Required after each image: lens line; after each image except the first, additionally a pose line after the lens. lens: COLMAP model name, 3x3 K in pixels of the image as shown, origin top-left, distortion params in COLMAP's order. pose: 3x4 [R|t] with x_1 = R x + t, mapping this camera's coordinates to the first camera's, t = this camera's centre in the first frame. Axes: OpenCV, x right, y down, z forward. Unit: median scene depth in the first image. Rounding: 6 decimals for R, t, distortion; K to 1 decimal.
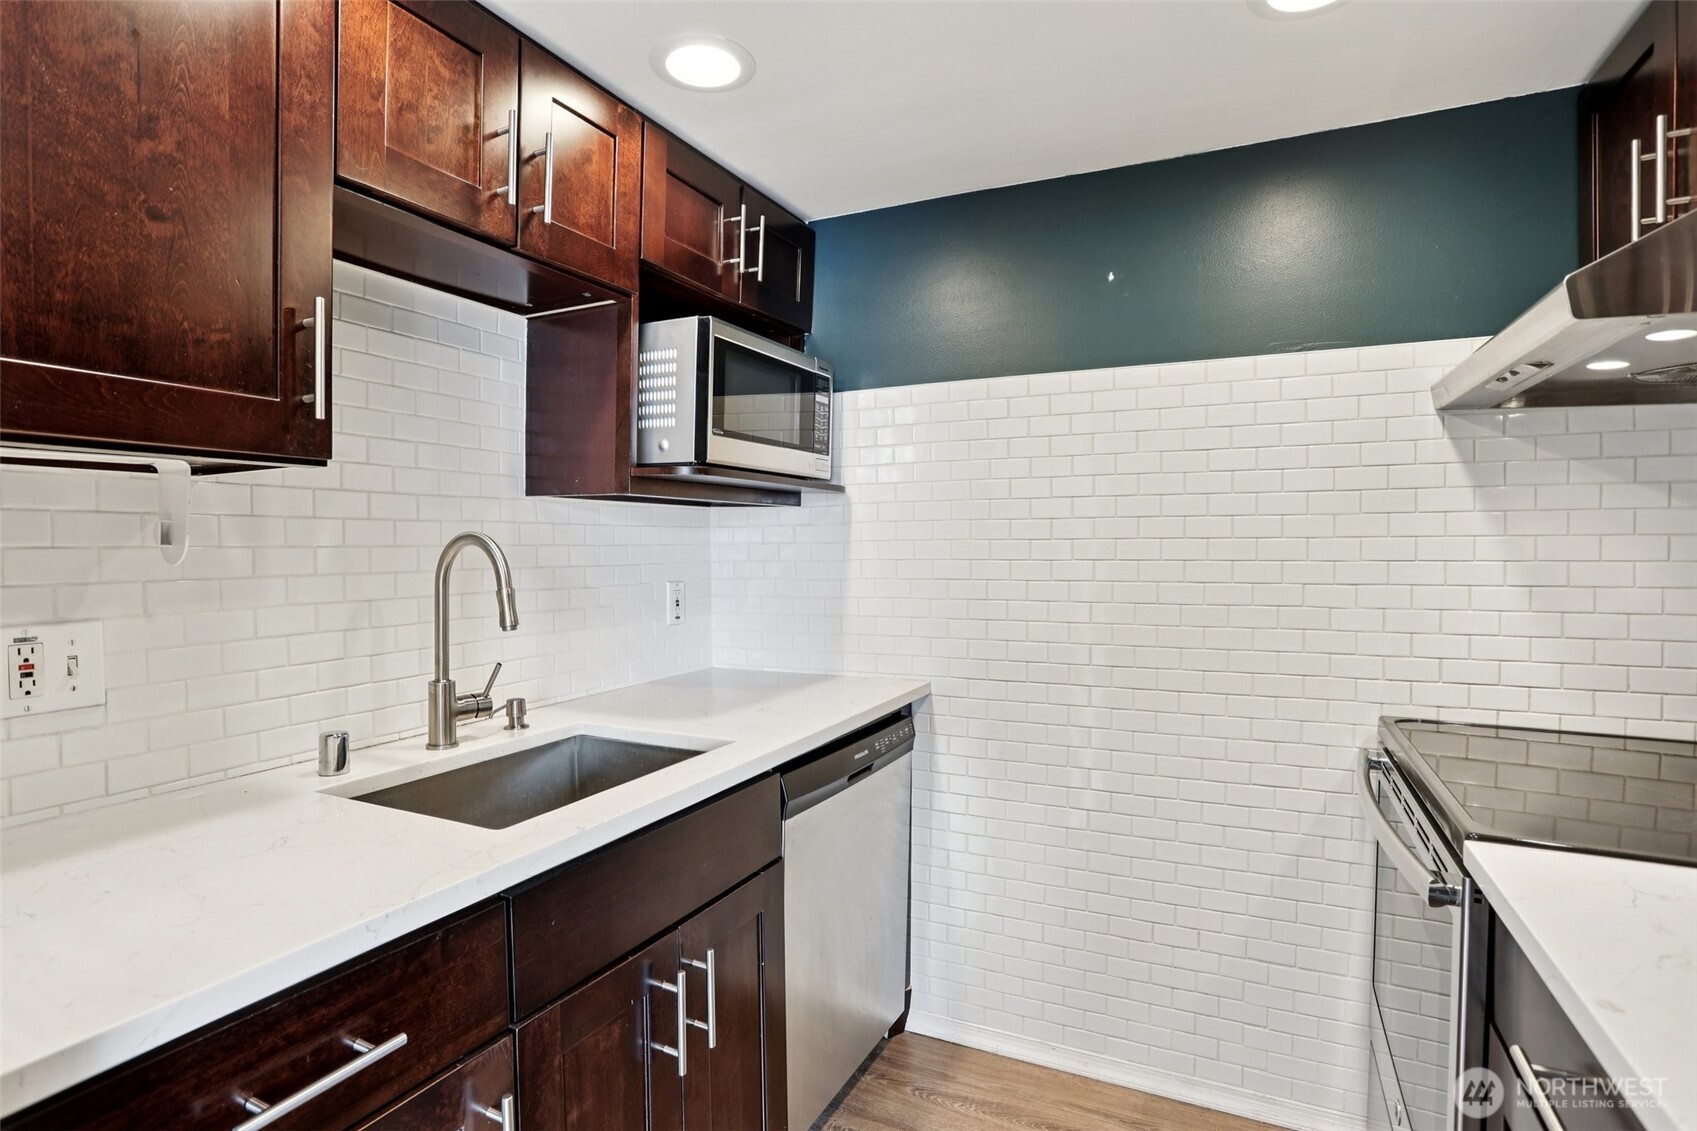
lens RADIAL K [[840.8, 0, 850.3], [0, 840.8, 547.4], [0, 0, 1]] dist [-0.072506, 0.029085]
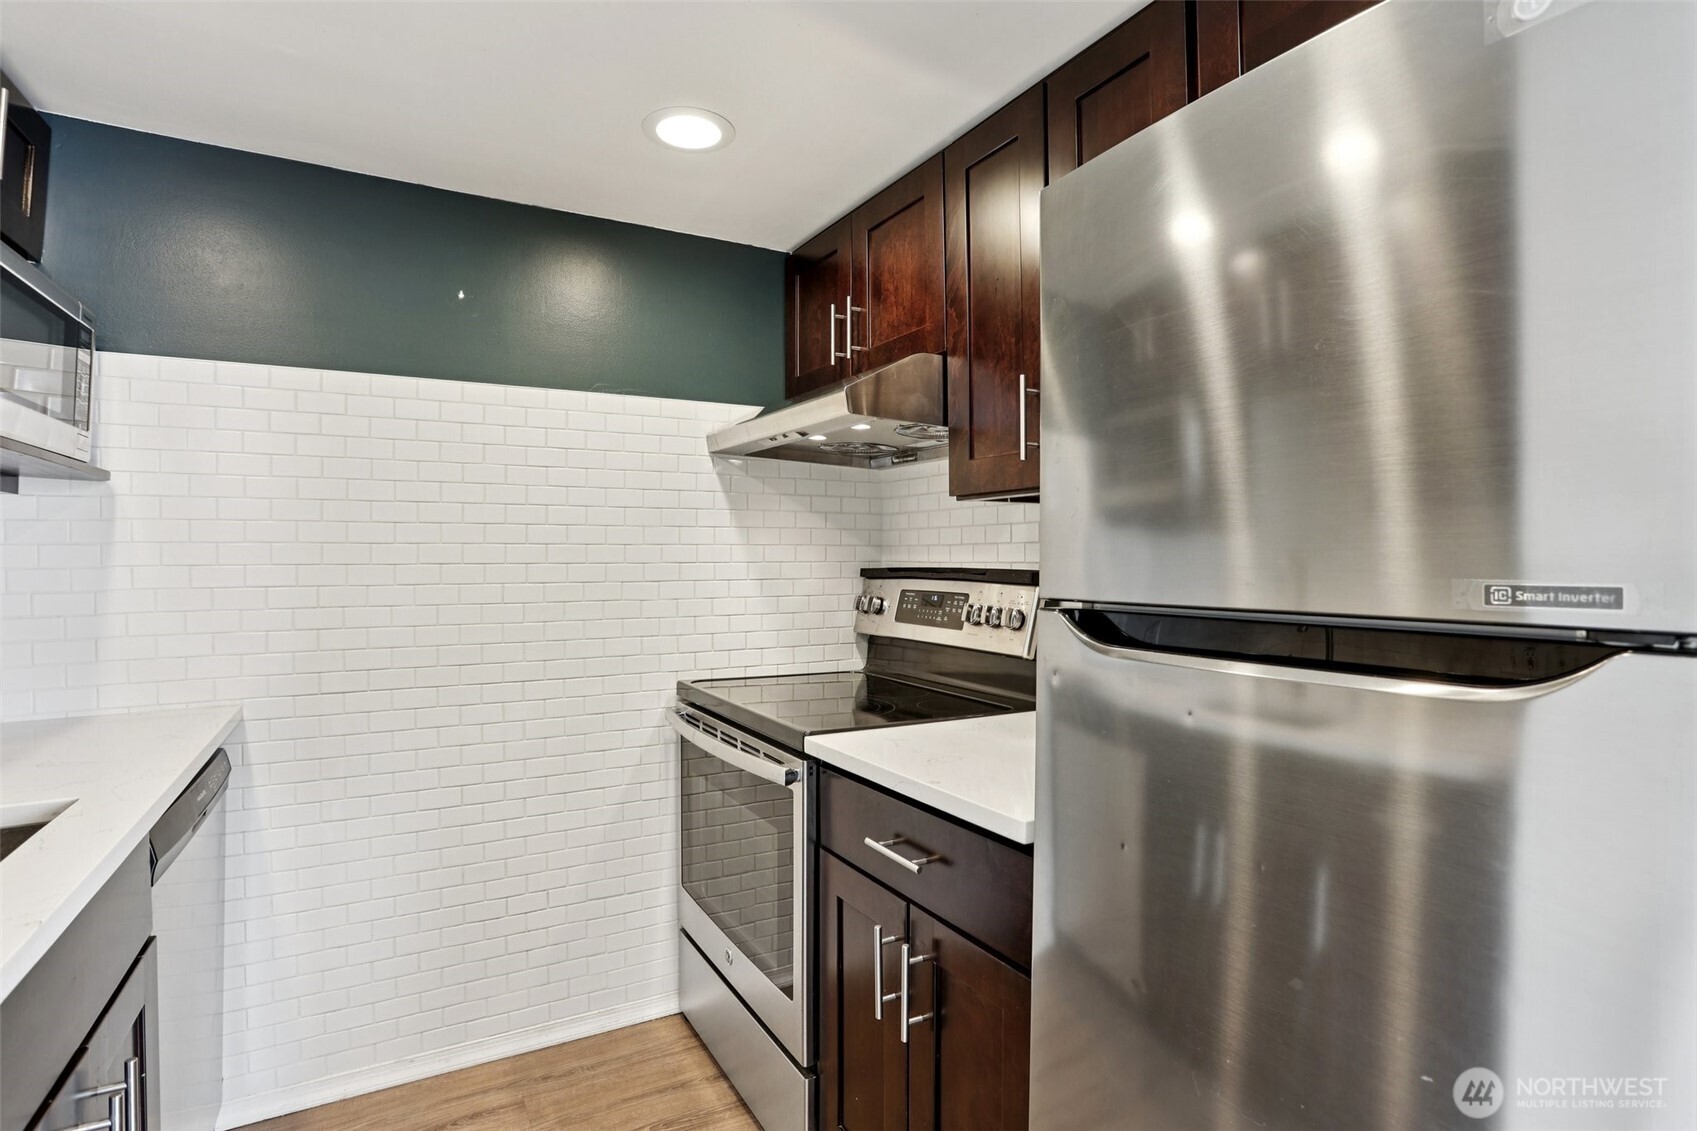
lens RADIAL K [[830.4, 0, 847.4], [0, 830.4, 539.2], [0, 0, 1]] dist [-0.072450, 0.028879]
pose [[0.571819, 0.019553, 0.820147, -0.270769], [0.002363, 0.999673, -0.025480, 0.012493], [-0.820376, 0.016508, 0.571586, 0.012526]]
